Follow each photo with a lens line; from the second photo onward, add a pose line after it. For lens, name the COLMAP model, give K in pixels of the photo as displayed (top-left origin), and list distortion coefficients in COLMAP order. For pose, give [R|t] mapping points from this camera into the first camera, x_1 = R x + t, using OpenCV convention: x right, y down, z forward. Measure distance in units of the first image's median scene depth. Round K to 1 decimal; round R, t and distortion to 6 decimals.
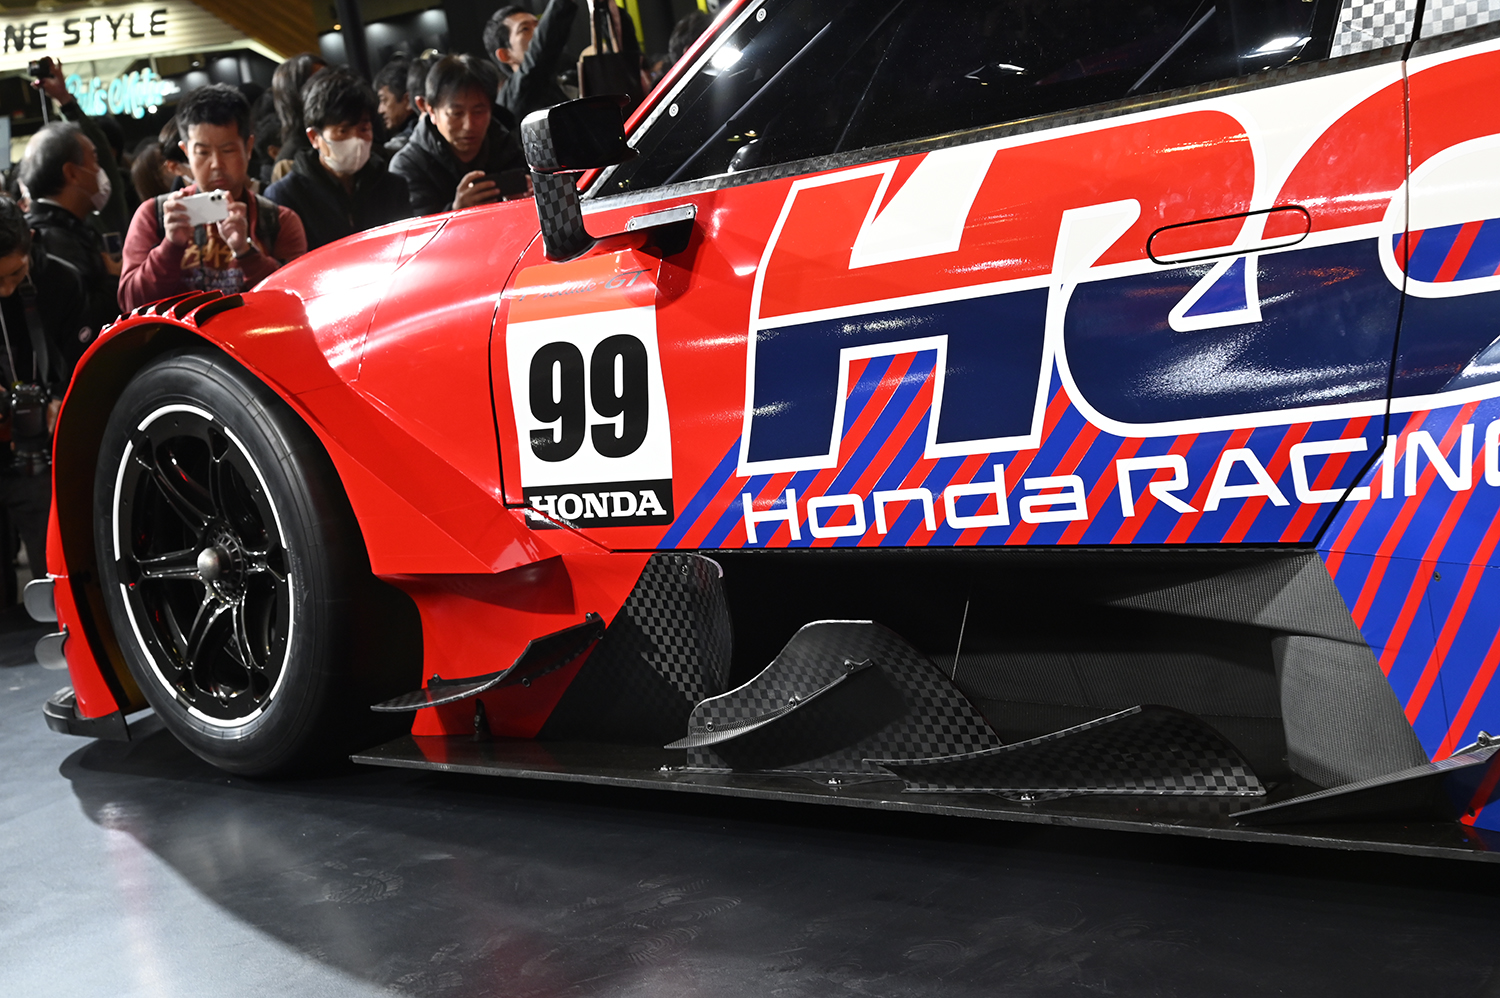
lens RADIAL K [[2568.9, 0, 744.3], [0, 2568.9, 510.0], [0, 0, 1]] dist [0.003660, 0.000000]
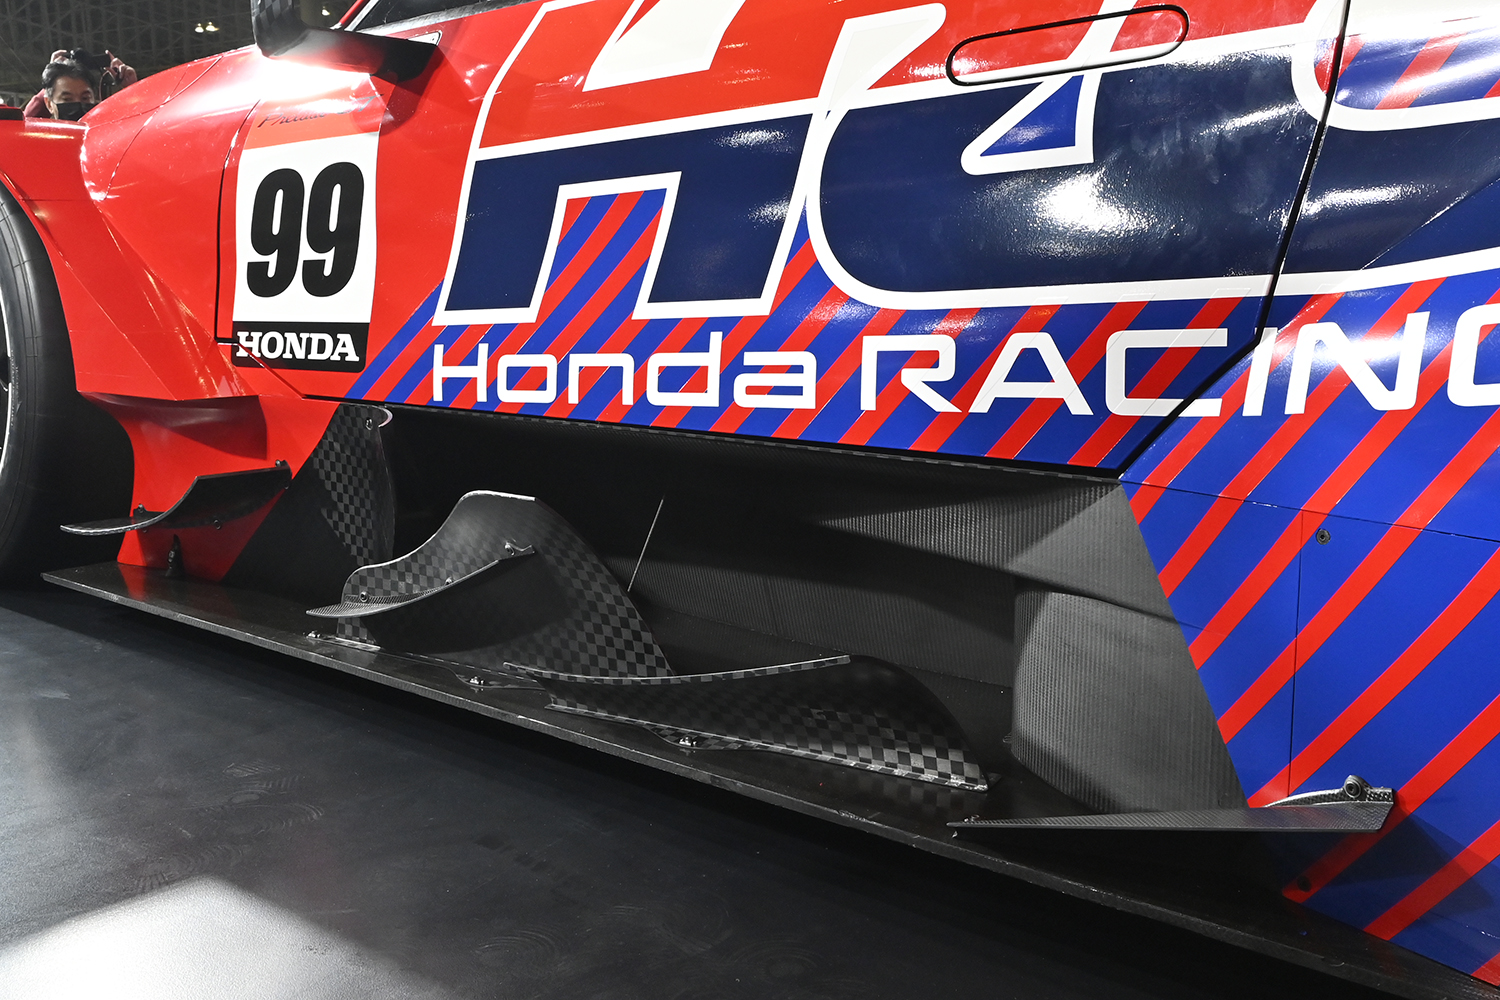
lens RADIAL K [[1407.1, 0, 747.2], [0, 1407.1, 493.1], [0, 0, 1]] dist [0.020708, 0.000000]
pose [[0.982734, 0.154647, 0.101575, 0.071681], [-0.154804, 0.987925, -0.006383, 0.034589], [-0.101336, -0.009451, 0.994807, 0.559152]]
